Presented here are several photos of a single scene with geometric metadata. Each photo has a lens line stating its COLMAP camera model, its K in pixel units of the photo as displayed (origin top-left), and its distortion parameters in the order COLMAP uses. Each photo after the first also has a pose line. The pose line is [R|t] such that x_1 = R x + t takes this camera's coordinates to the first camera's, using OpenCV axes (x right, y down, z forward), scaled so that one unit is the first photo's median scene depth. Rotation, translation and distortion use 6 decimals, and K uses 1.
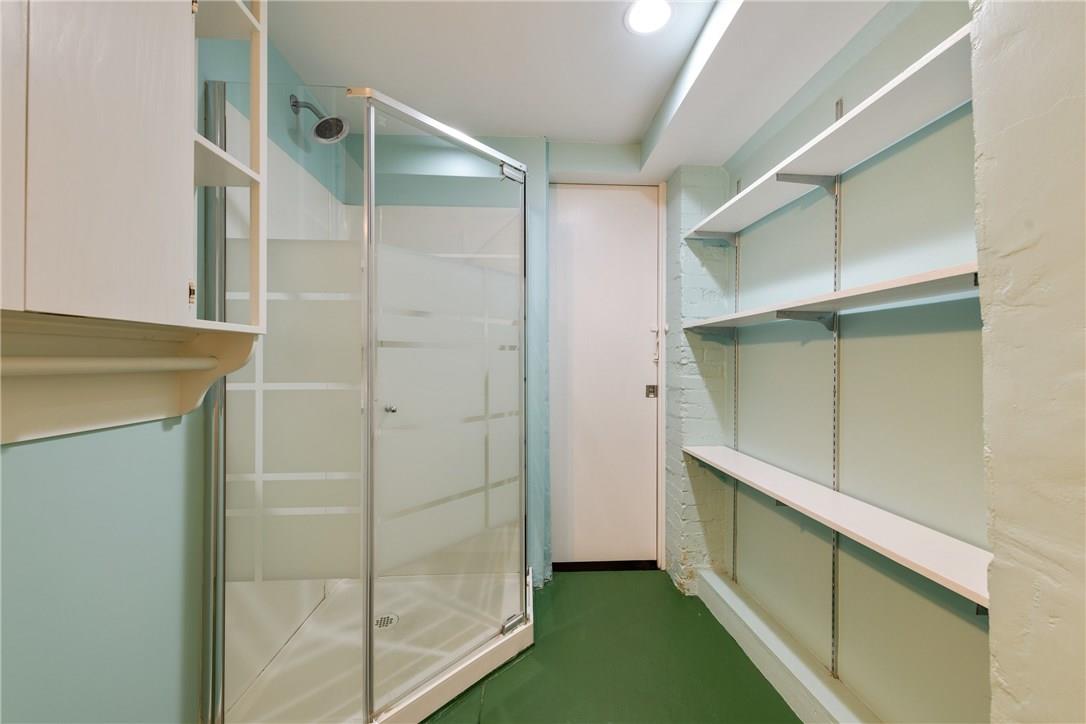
lens RADIAL K [[419.5, 0, 540.0], [0, 419.5, 361.1], [0, 0, 1]] dist [0.020670, -0.002475]
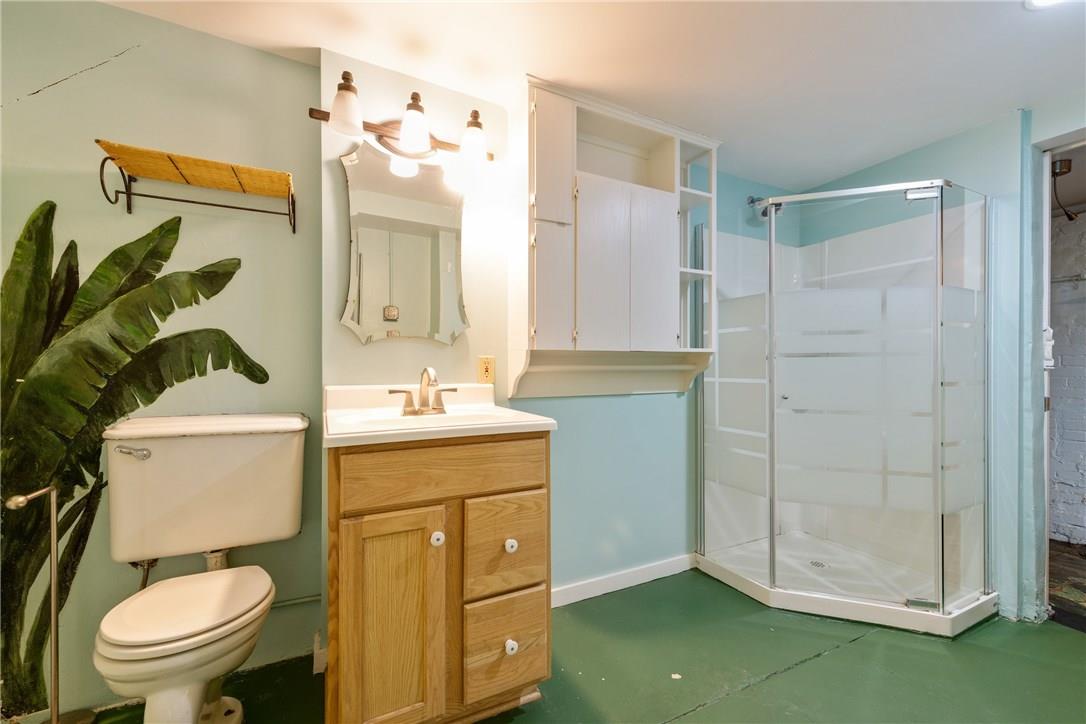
lens RADIAL K [[419.5, 0, 538.4], [0, 419.5, 364.5], [0, 0, 1]] dist [0.020670, -0.002475]
pose [[0.397052, -0.001530, -0.917795, 0.734418], [0.001773, 0.999998, -0.000900, -0.006792], [0.917795, -0.001270, 0.397053, -0.466245]]
